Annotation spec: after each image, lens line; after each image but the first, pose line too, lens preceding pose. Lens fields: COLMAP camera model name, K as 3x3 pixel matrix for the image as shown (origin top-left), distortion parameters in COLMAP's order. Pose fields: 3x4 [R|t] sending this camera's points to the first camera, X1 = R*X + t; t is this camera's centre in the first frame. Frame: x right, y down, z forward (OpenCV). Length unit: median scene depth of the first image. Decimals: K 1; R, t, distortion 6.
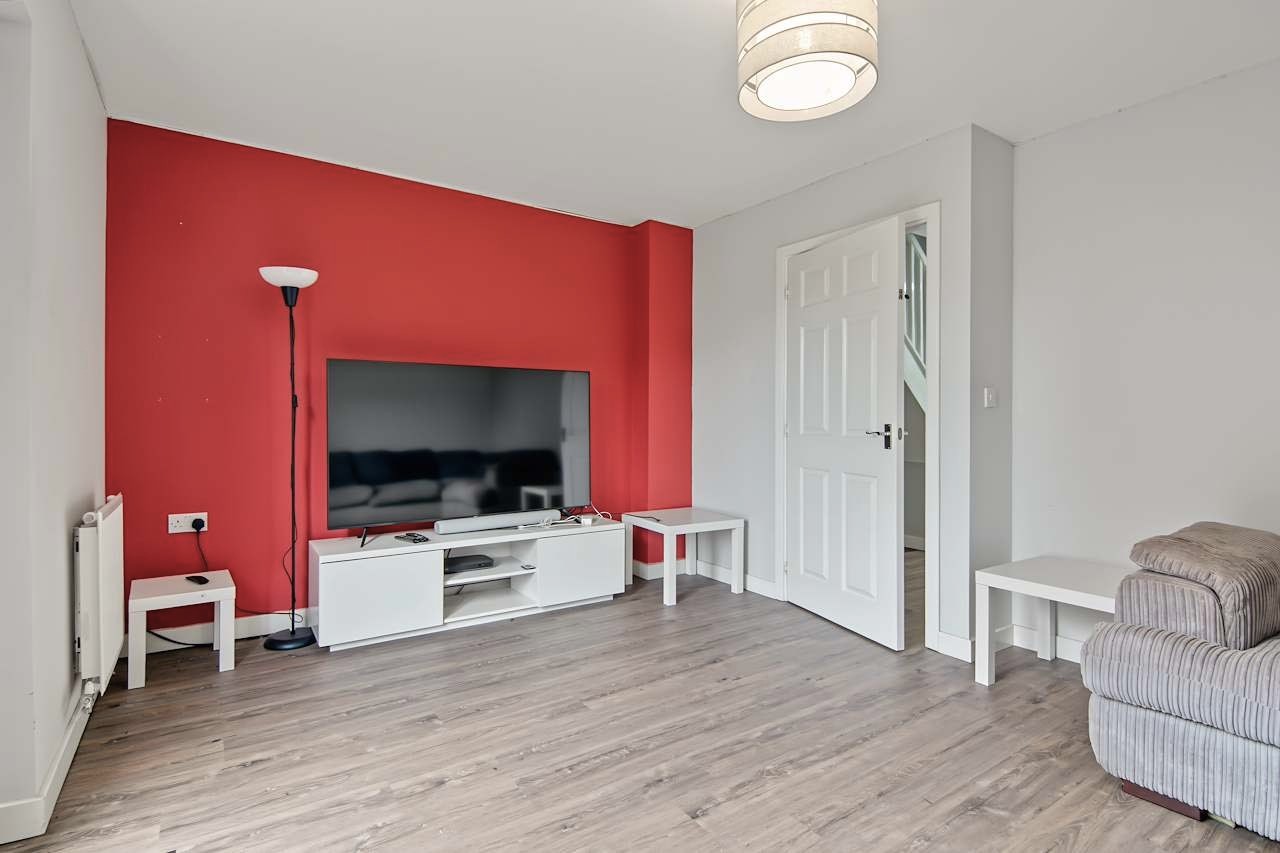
lens RADIAL K [[626.8, 0, 632.9], [0, 626.8, 419.4], [0, 0, 1]] dist [-0.002377, -0.001110]
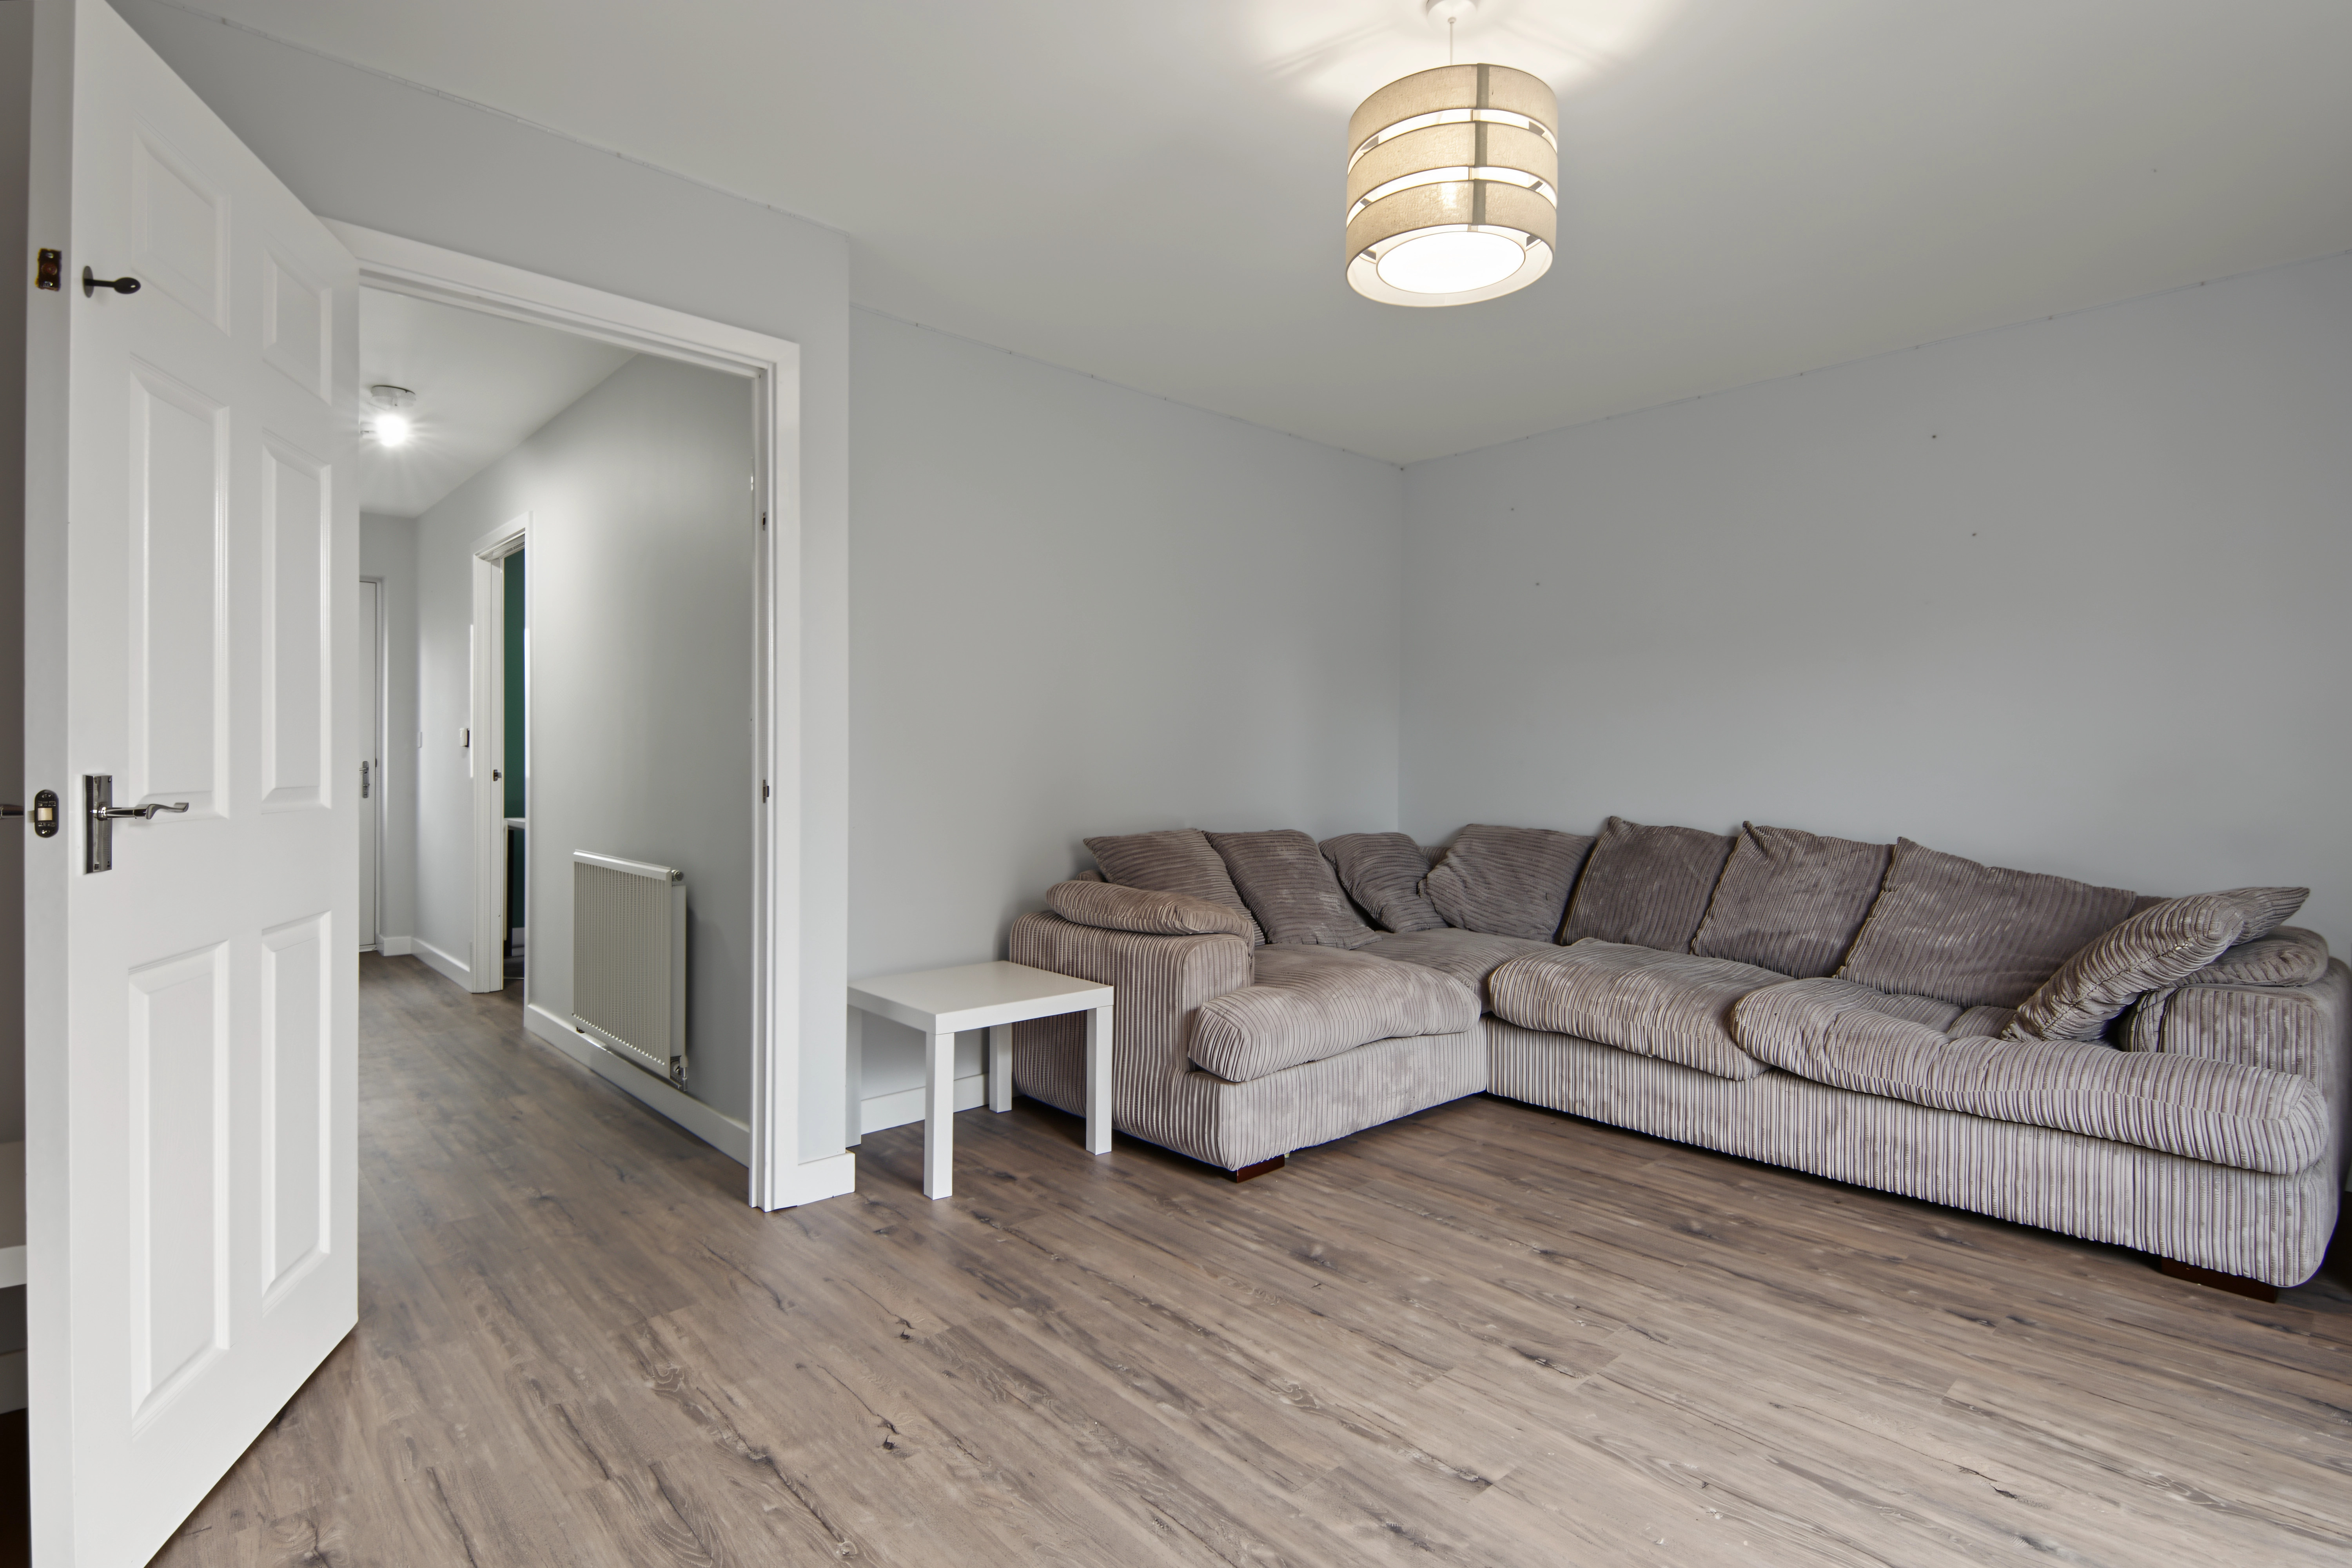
lens RADIAL K [[1146.7, 0, 1162.7], [0, 1146.7, 772.7], [0, 0, 1]] dist [0.019075, -0.015076]
pose [[-0.137302, -0.013332, 0.990439, -0.719055], [-0.002636, 0.999911, 0.013094, -0.008167], [-0.990526, -0.000813, -0.137325, 1.176621]]
